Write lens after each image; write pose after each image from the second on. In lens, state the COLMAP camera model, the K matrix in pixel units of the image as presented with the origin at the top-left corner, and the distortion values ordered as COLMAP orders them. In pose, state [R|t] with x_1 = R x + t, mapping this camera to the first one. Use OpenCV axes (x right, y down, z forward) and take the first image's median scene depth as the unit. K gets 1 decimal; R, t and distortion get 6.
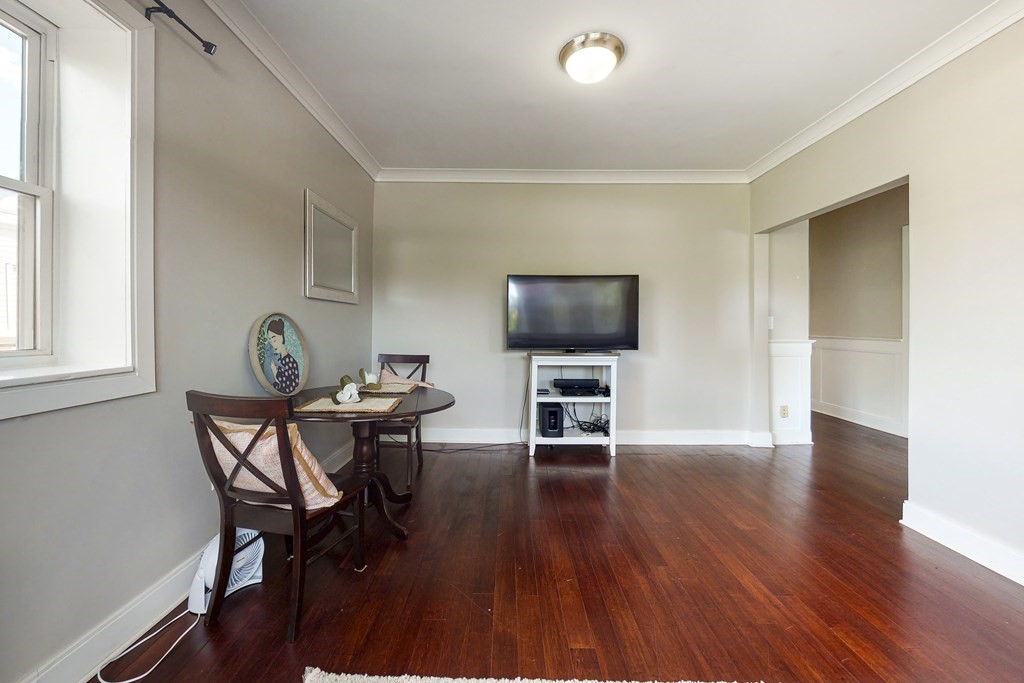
lens RADIAL K [[387.9, 0, 503.0], [0, 387.9, 327.5], [0, 0, 1]] dist [0.000326, 0.000363]
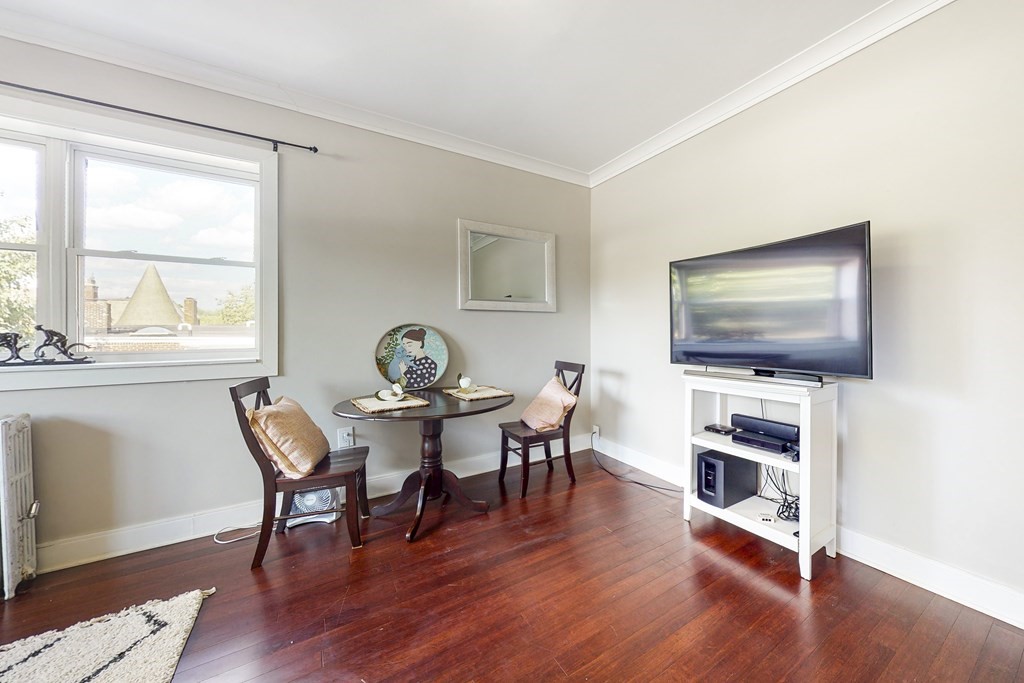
lens RADIAL K [[394.6, 0, 590.1], [0, 394.6, 330.1], [0, 0, 1]] dist [0.001635, 0.000392]
pose [[0.619233, -0.009733, -0.785147, 0.757097], [0.003060, 0.999945, -0.009982, -0.001954], [0.785201, 0.003779, 0.619229, 0.622449]]
